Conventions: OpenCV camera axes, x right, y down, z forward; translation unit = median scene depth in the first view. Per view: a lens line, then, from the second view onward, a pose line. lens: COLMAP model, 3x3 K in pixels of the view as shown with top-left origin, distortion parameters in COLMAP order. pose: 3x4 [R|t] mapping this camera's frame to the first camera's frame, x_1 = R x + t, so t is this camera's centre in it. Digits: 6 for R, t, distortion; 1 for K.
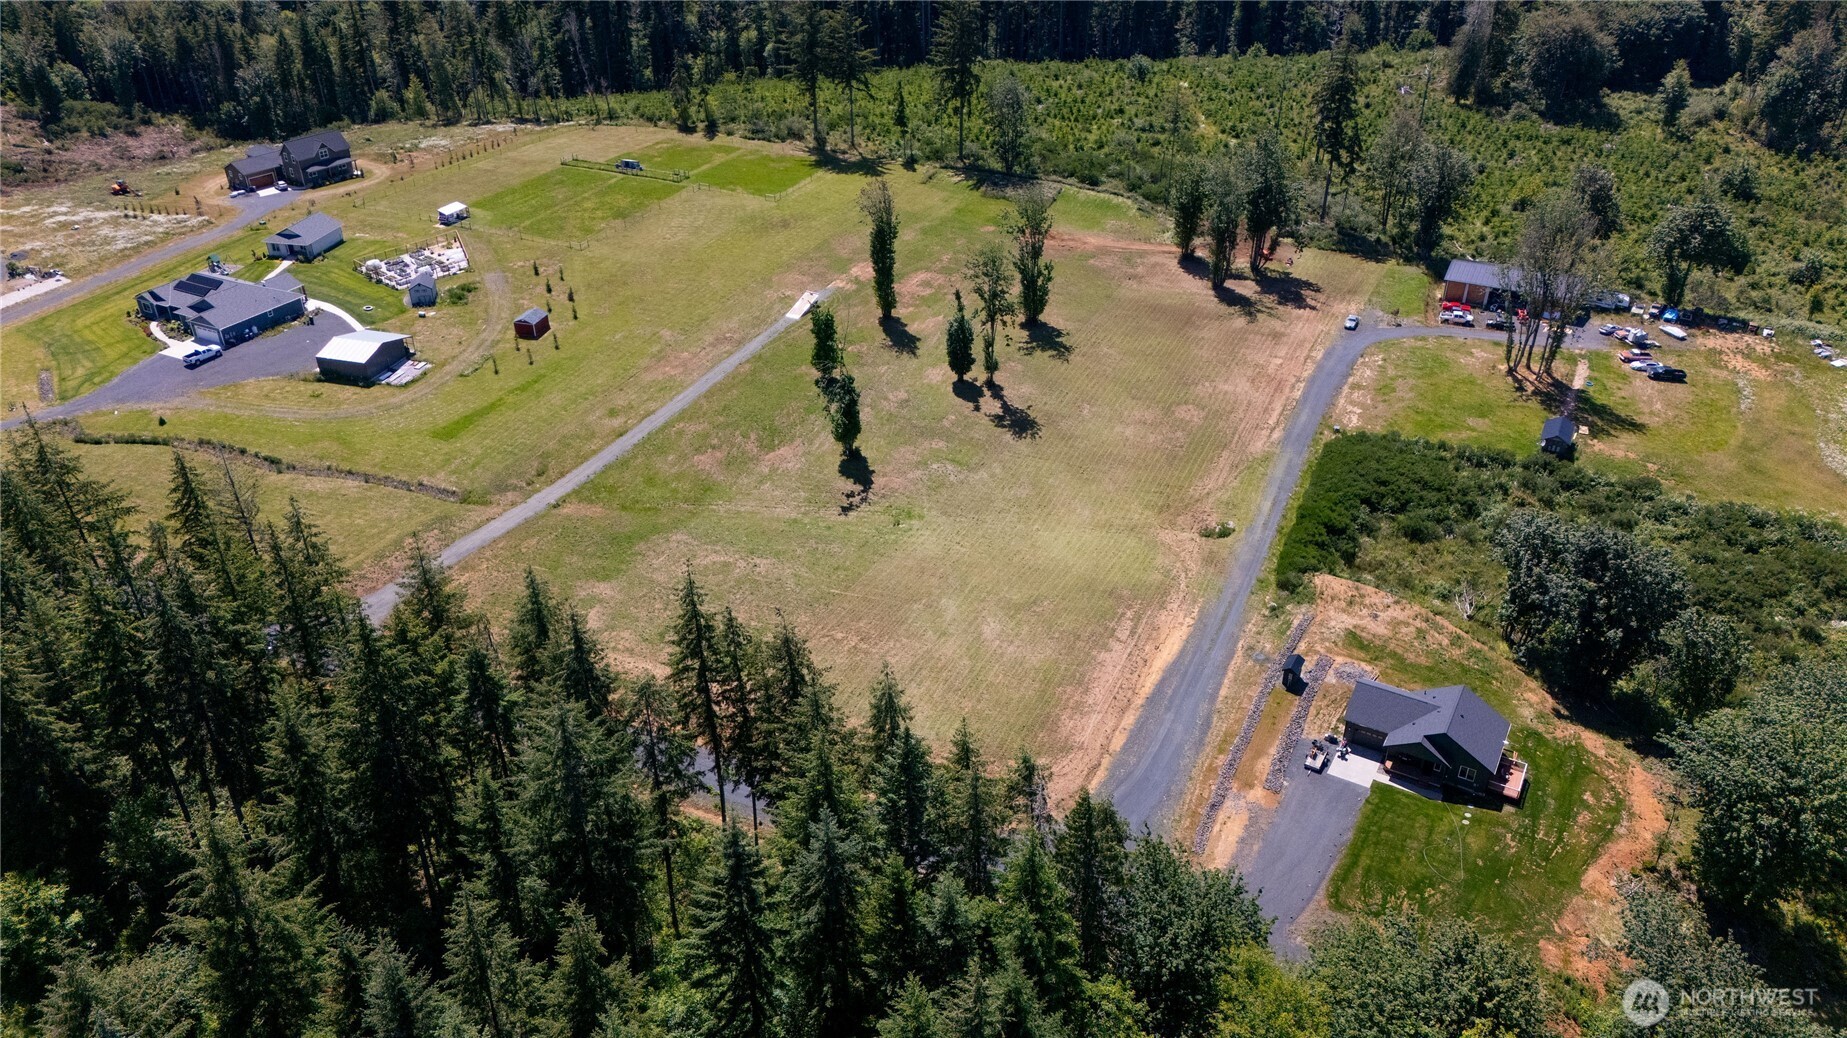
lens RADIAL K [[1353.4, 0, 929.5], [0, 1353.4, 527.8], [0, 0, 1]] dist [0.072179, -0.067859]
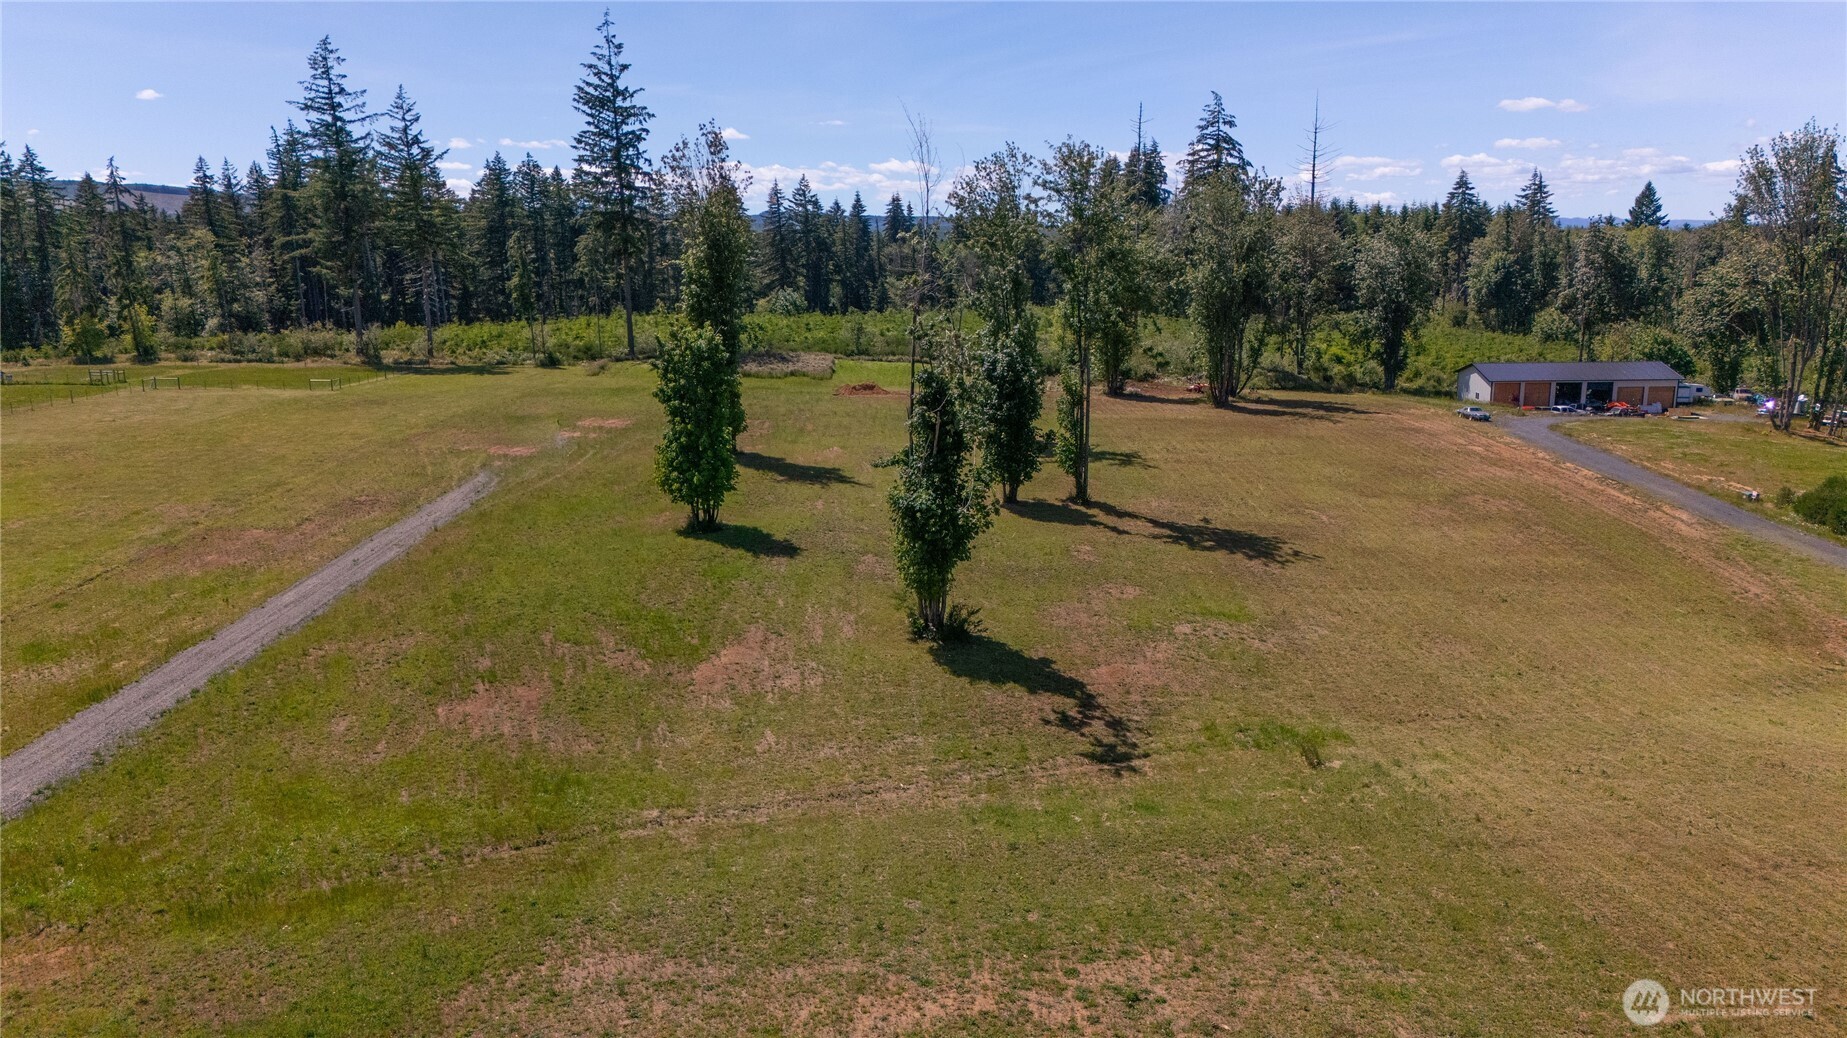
lens RADIAL K [[1353.4, 0, 929.5], [0, 1353.4, 527.8], [0, 0, 1]] dist [0.072179, -0.067859]
pose [[0.902489, -0.096345, 0.419800, -0.159779], [0.232922, 0.929019, -0.287524, 0.011369], [-0.362301, 0.357268, 0.860870, 0.592682]]
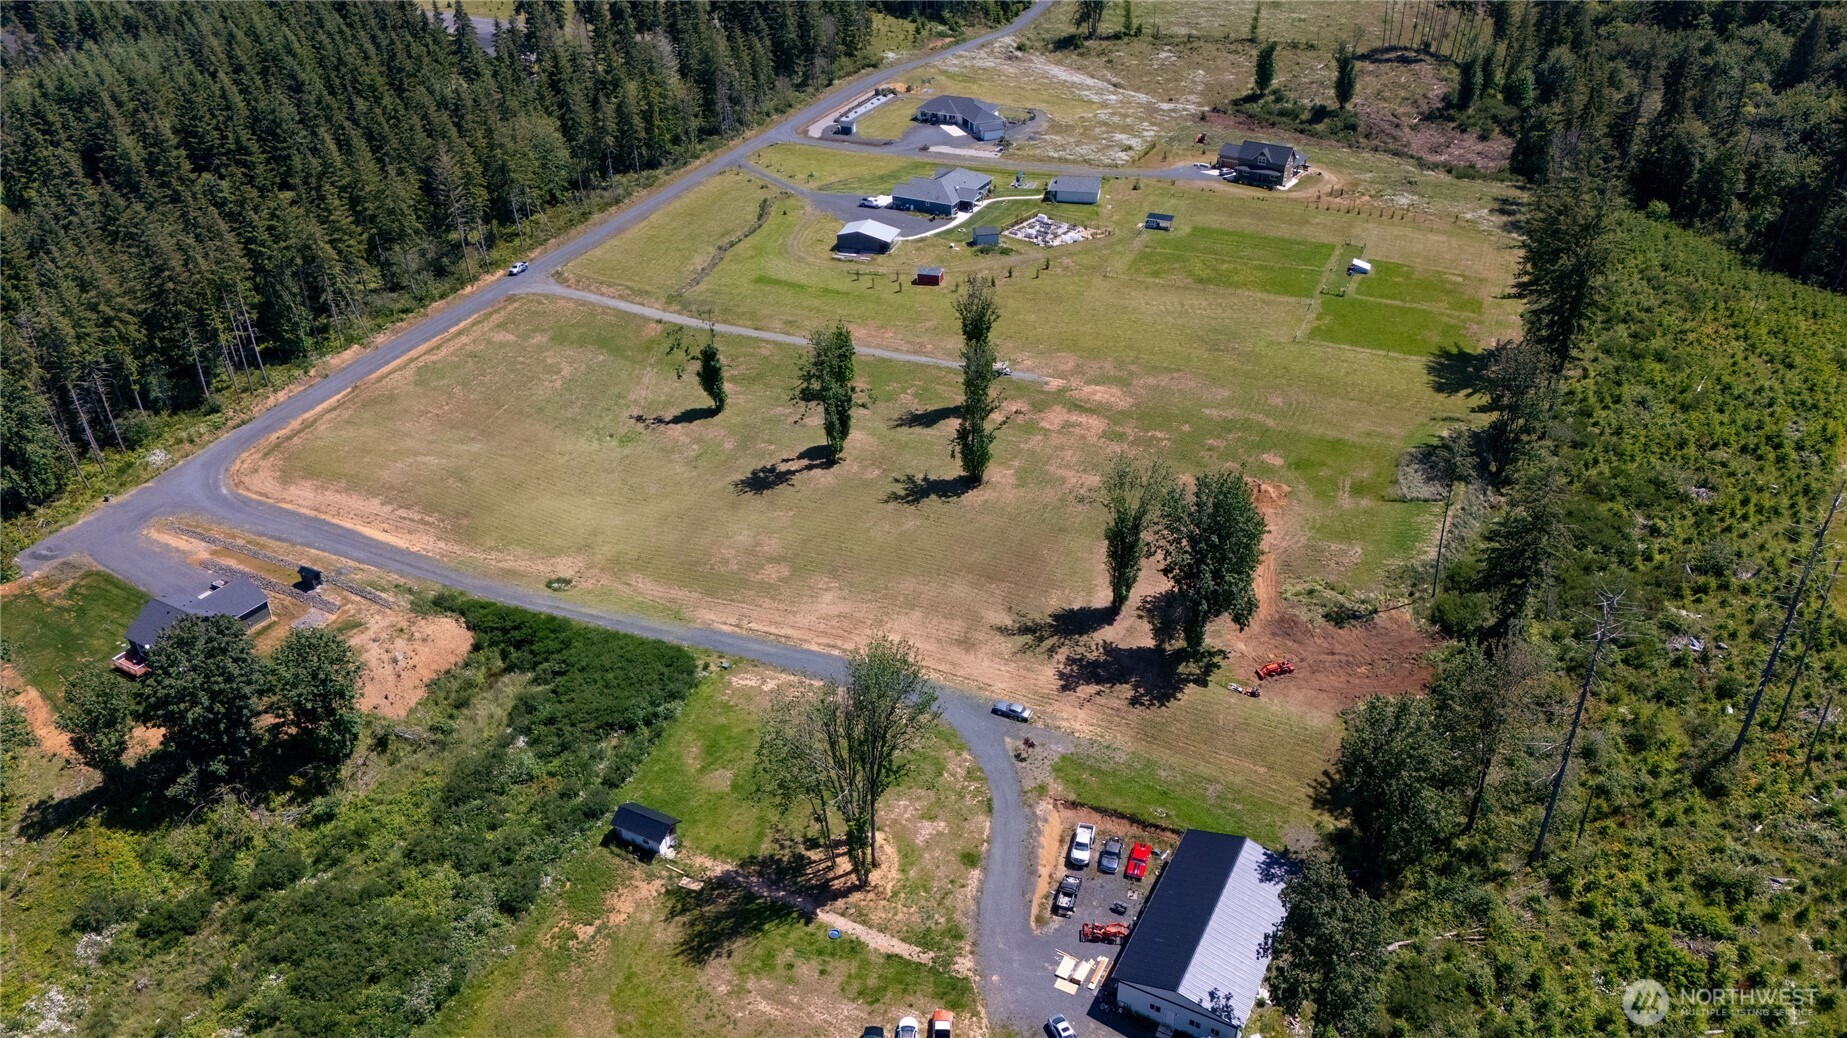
lens RADIAL K [[1336.4, 0, 929.6], [0, 1336.4, 552.0], [0, 0, 1]] dist [0.064925, -0.056272]
pose [[0.001383, 0.534651, -0.845072, 0.855664], [-0.511951, 0.726308, 0.458675, -0.509545], [0.859013, 0.432001, 0.274720, 0.736327]]
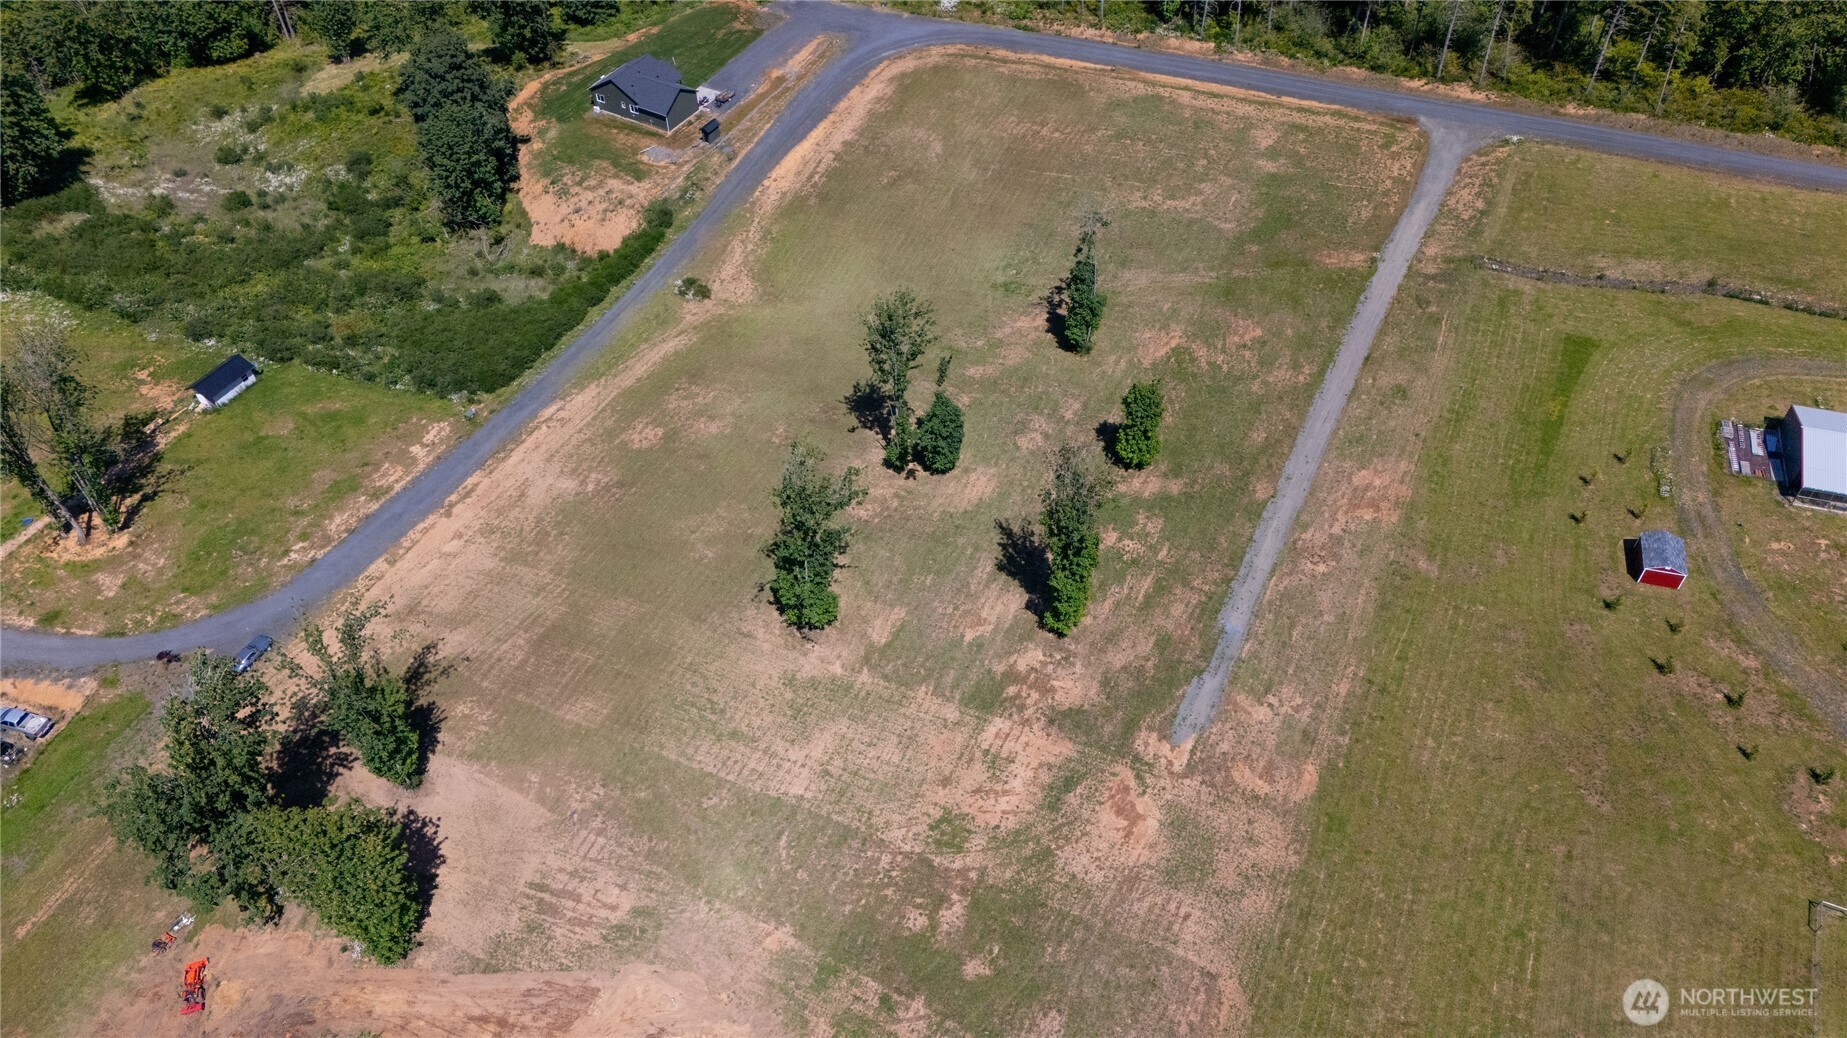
lens RADIAL K [[1360.3, 0, 931.5], [0, 1360.3, 524.8], [0, 0, 1]] dist [0.070008, -0.069602]
pose [[-0.999489, -0.004594, 0.031627, 0.005808], [0.029969, 0.209070, 0.977441, -0.717965], [-0.011102, 0.977890, -0.208826, 1.065860]]
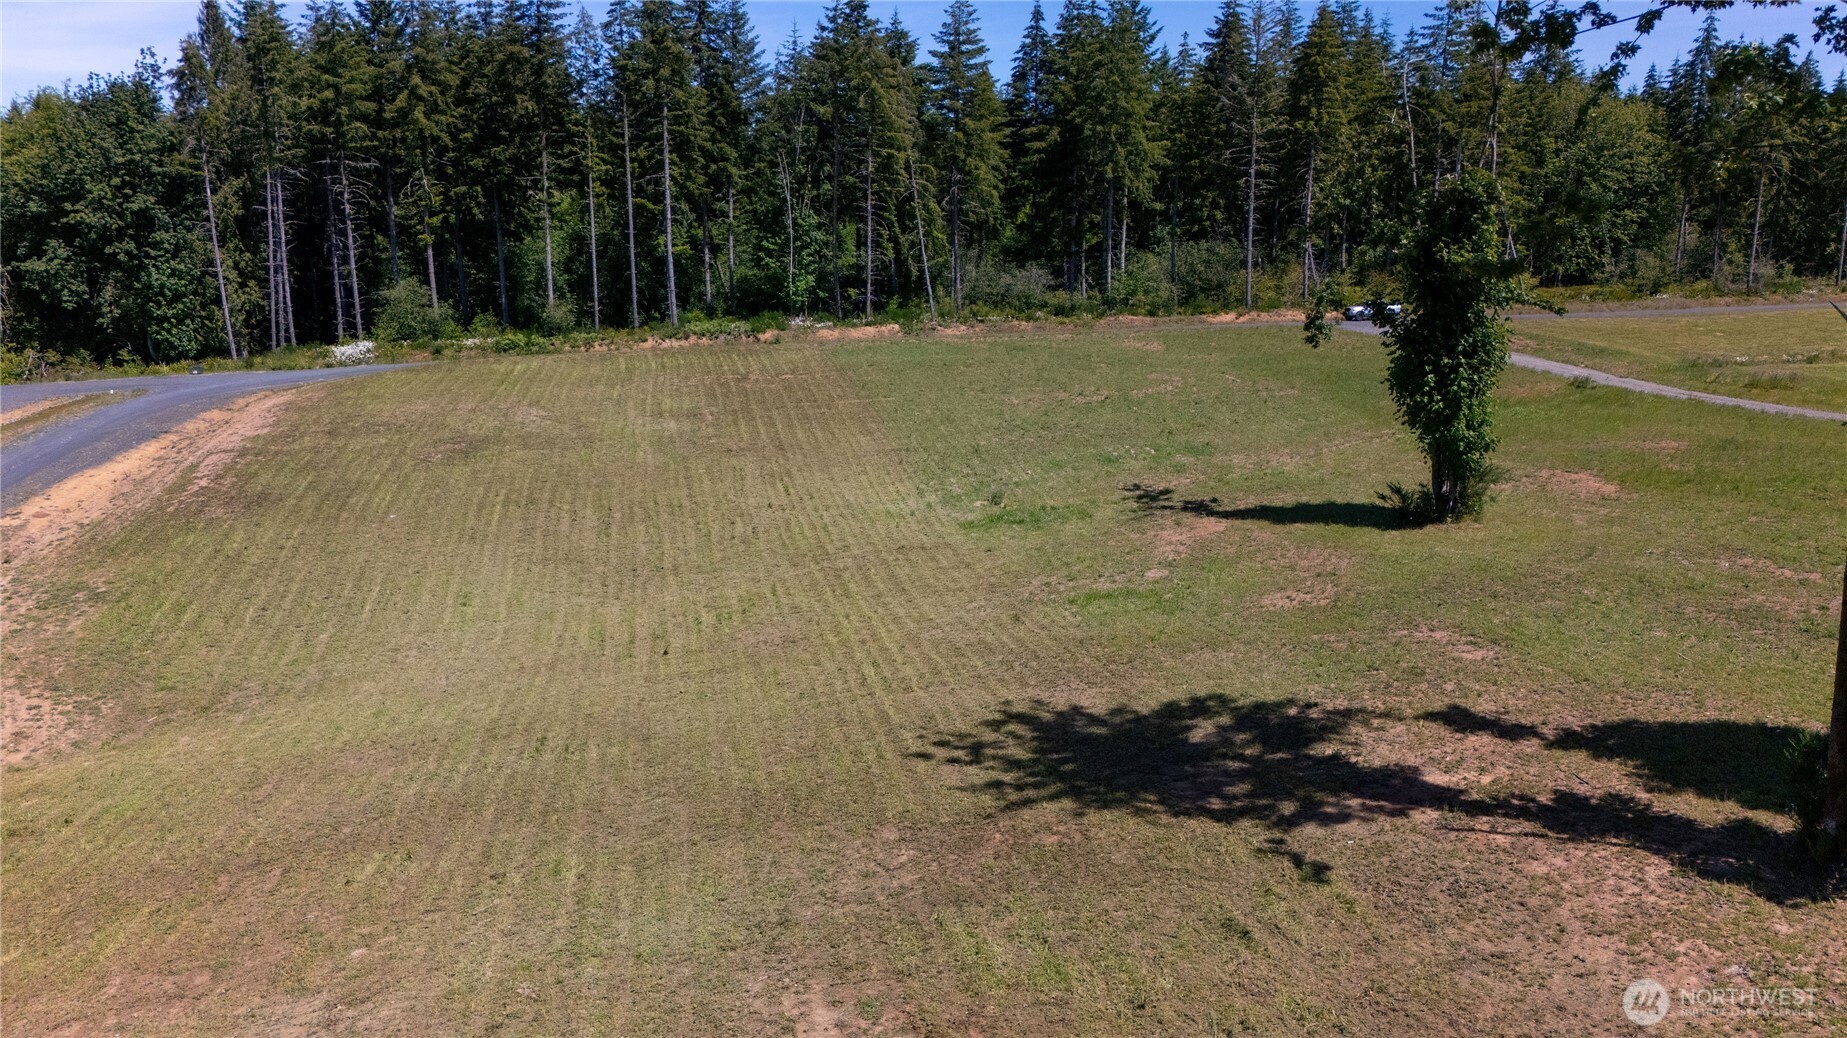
lens RADIAL K [[1353.4, 0, 929.5], [0, 1353.4, 527.8], [0, 0, 1]] dist [0.072179, -0.067859]
pose [[-0.813260, 0.124314, -0.568467, 0.140224], [-0.302988, 0.743574, 0.596067, -0.148851], [0.496797, 0.656996, -0.567053, 0.912966]]
